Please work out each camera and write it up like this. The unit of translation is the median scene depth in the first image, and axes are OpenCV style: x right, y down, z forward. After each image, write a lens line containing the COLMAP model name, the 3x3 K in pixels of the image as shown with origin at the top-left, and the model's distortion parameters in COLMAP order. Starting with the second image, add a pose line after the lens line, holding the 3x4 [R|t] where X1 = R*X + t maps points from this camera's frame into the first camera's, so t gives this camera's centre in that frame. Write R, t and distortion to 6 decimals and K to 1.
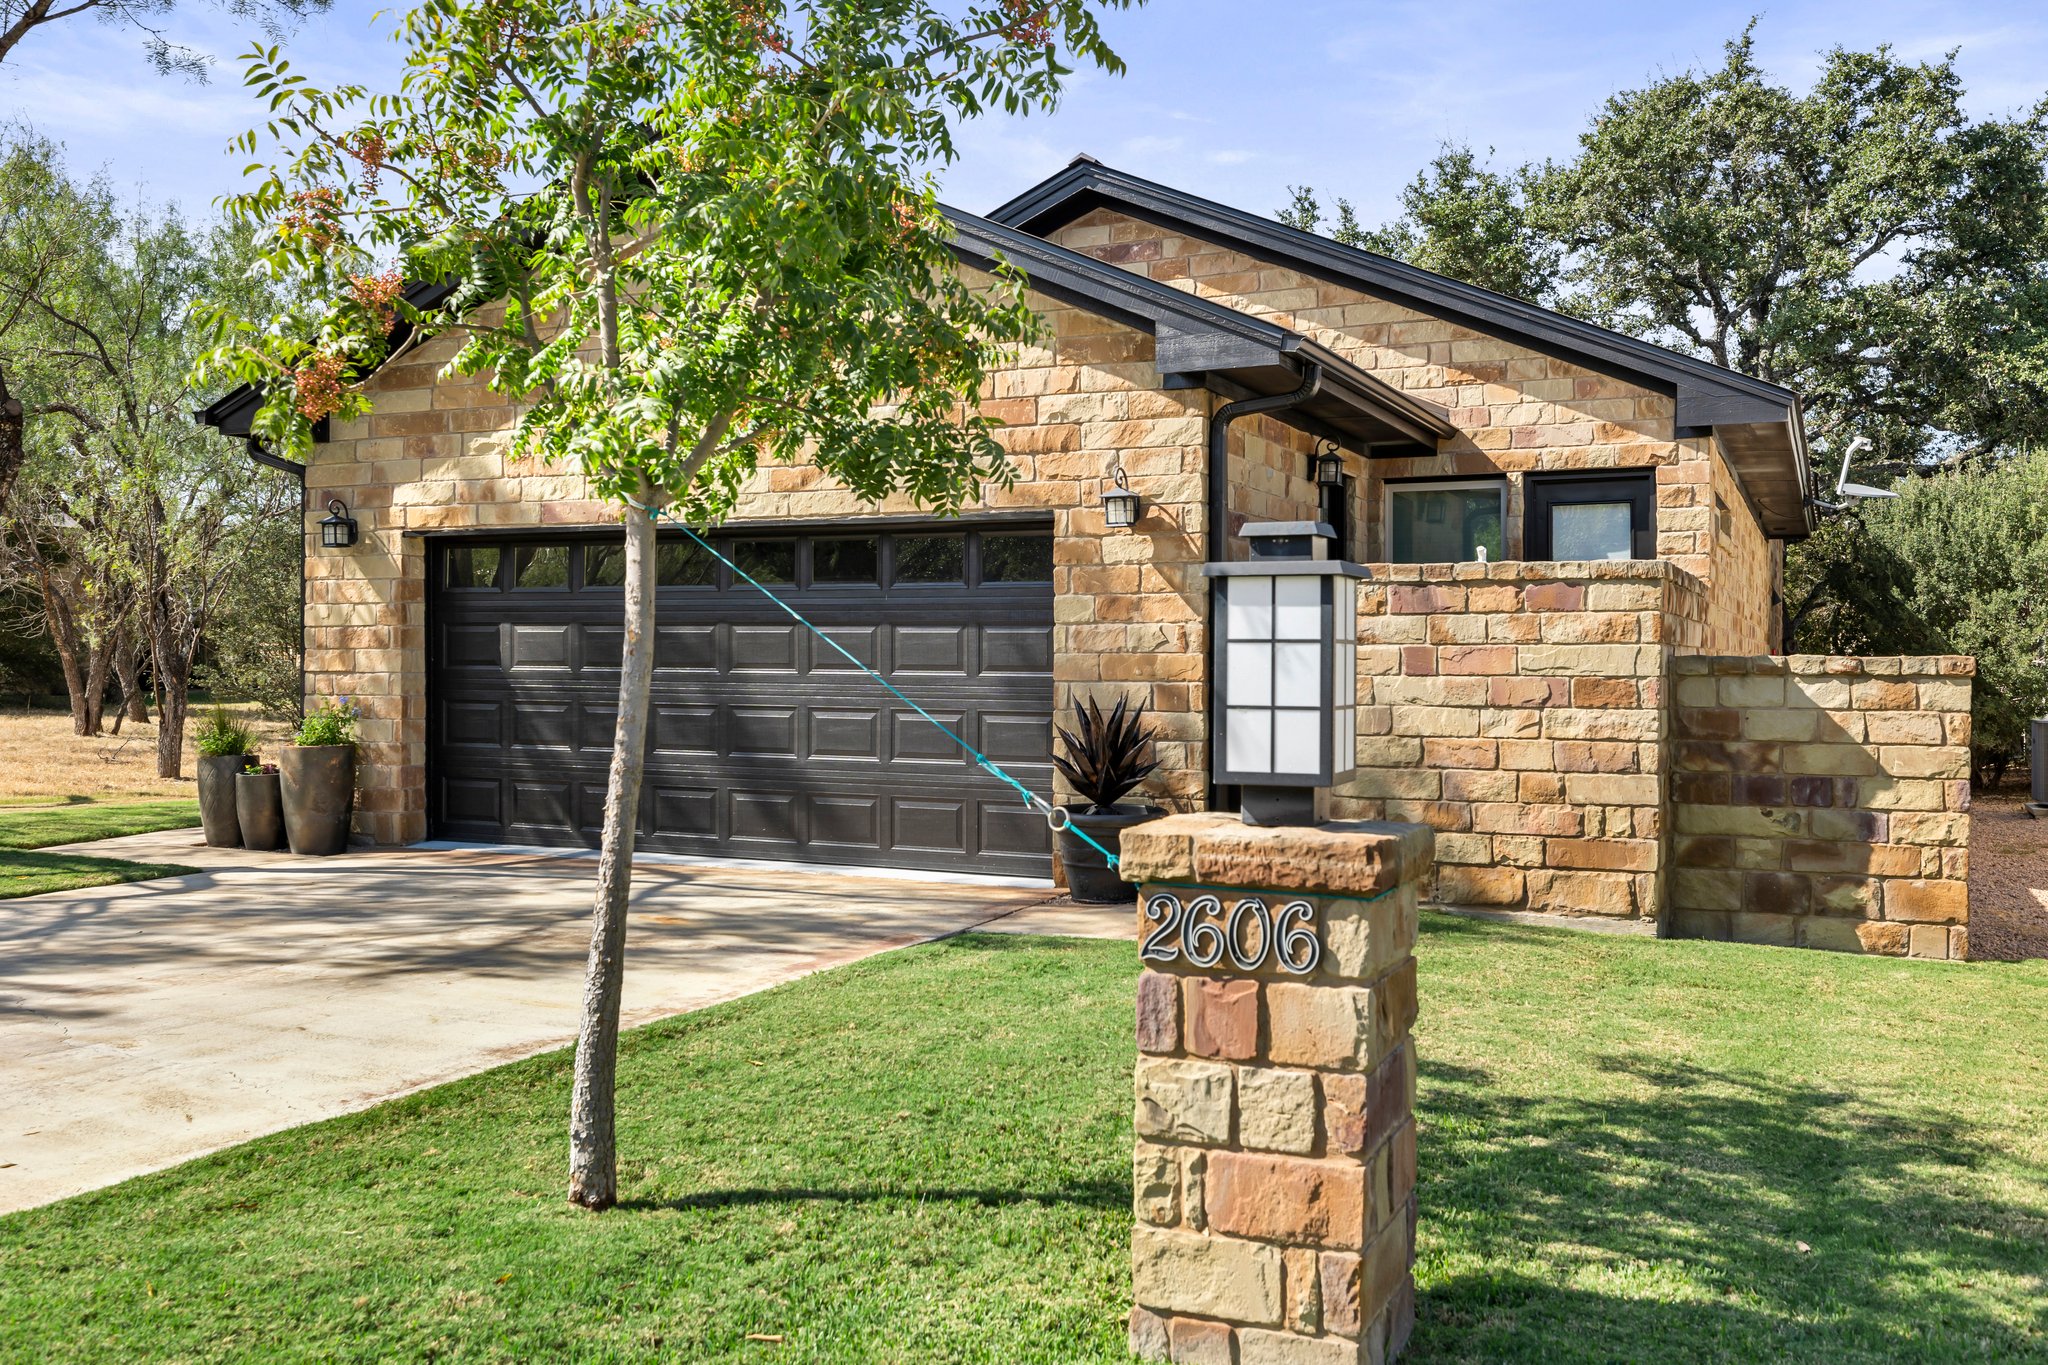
lens RADIAL K [[1825.8, 0, 1024.6], [0, 1825.8, 671.8], [0, 0, 1]] dist [-0.010056, 0.008623]
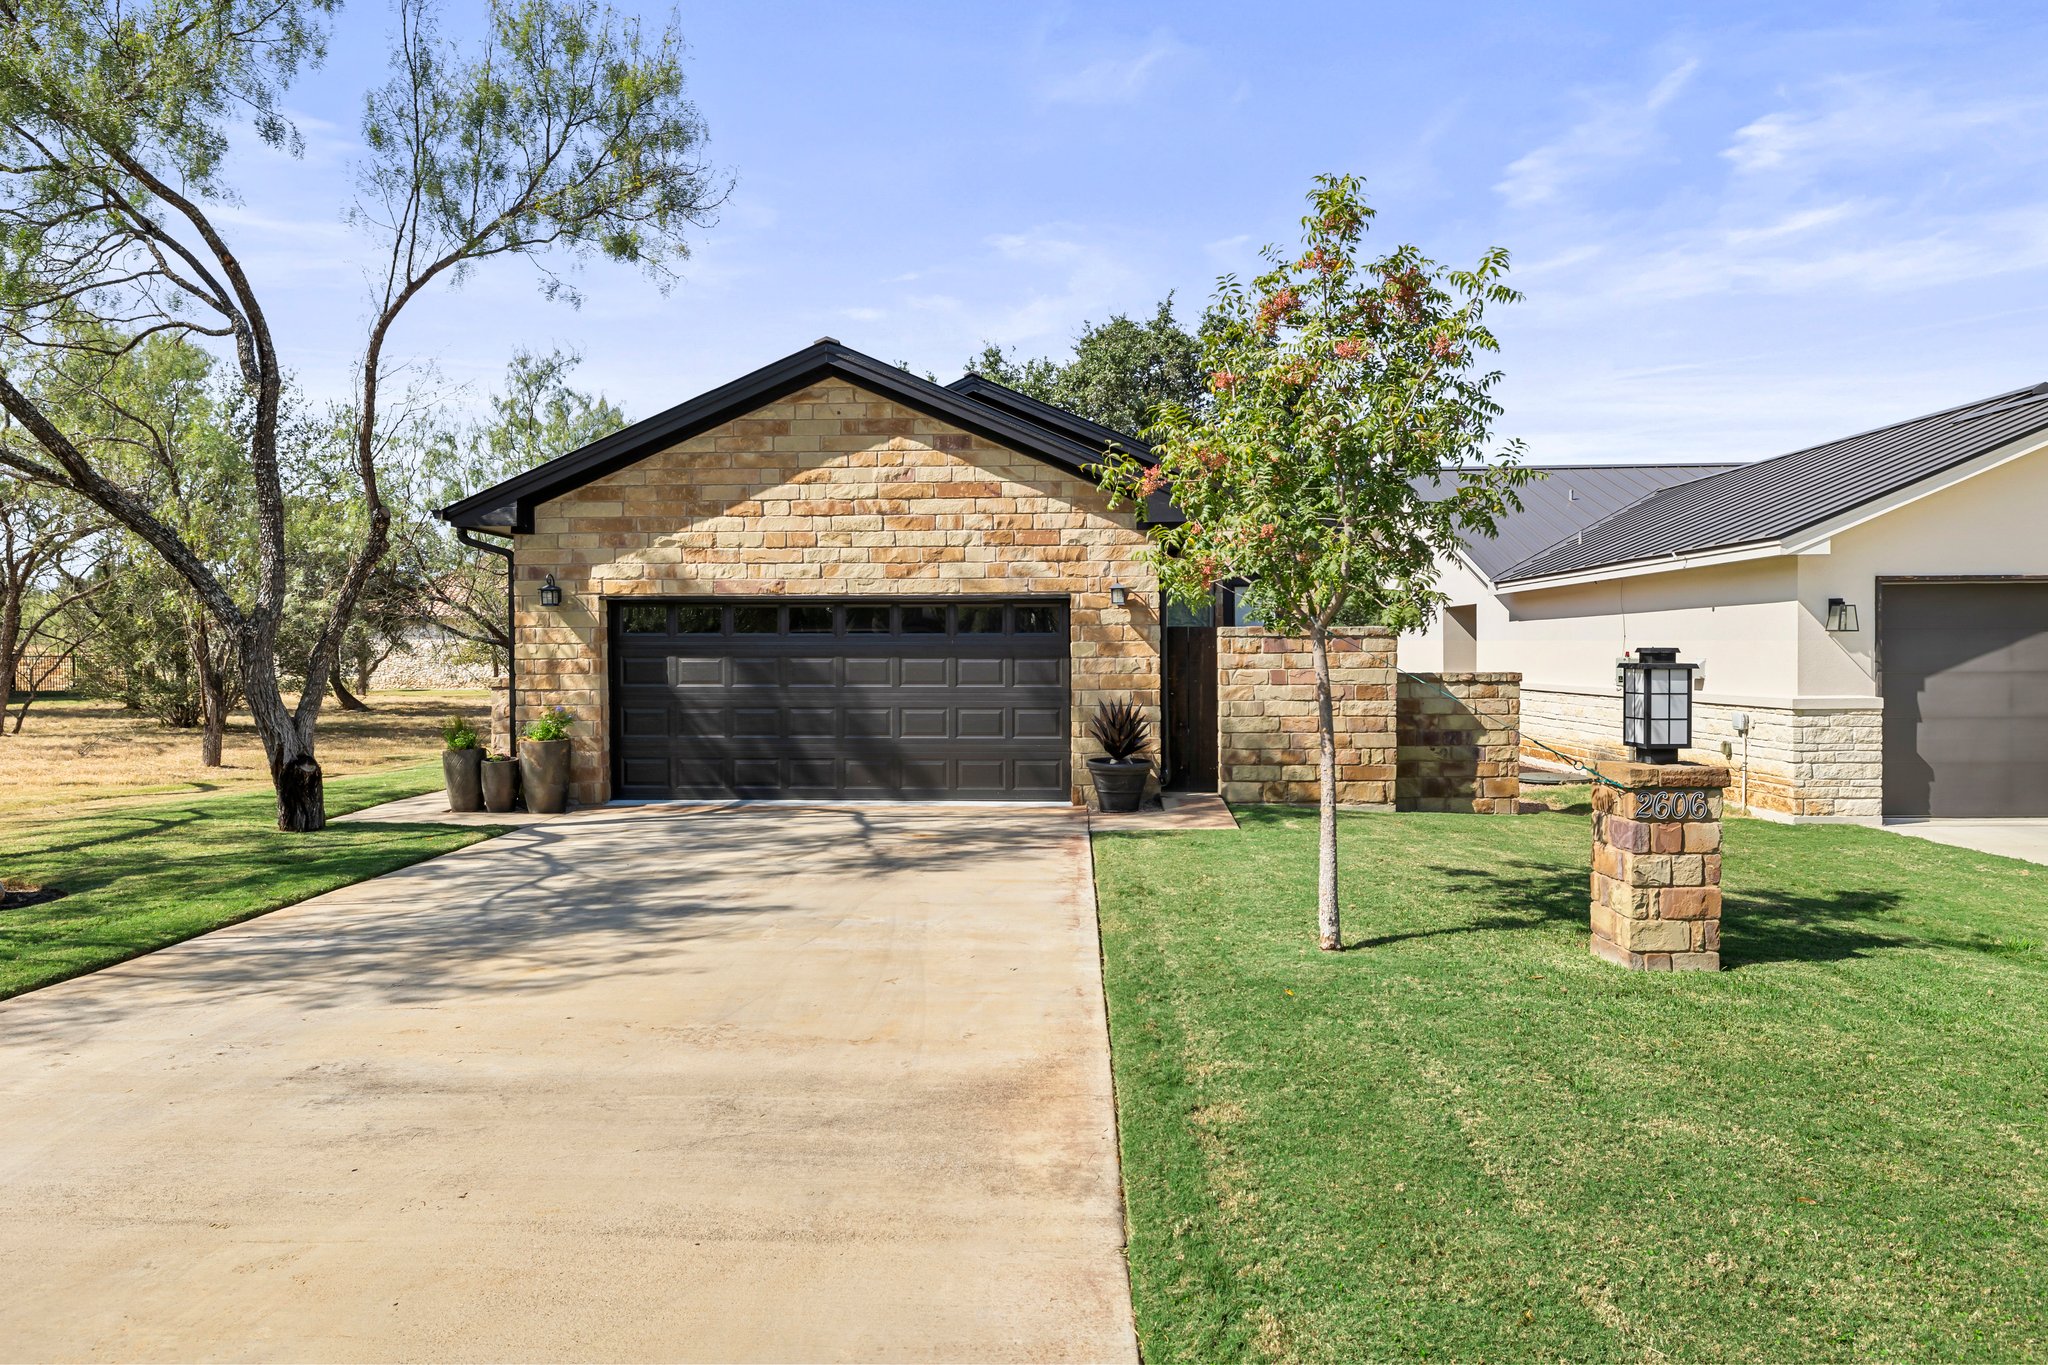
lens RADIAL K [[1238.7, 0, 1023.8], [0, 1238.7, 687.7], [0, 0, 1]] dist [-0.026422, -0.000054]
pose [[0.921296, -0.018965, 0.388400, -0.509476], [0.009940, 0.999632, 0.025232, -0.028923], [-0.388736, -0.019385, 0.921145, -0.096202]]
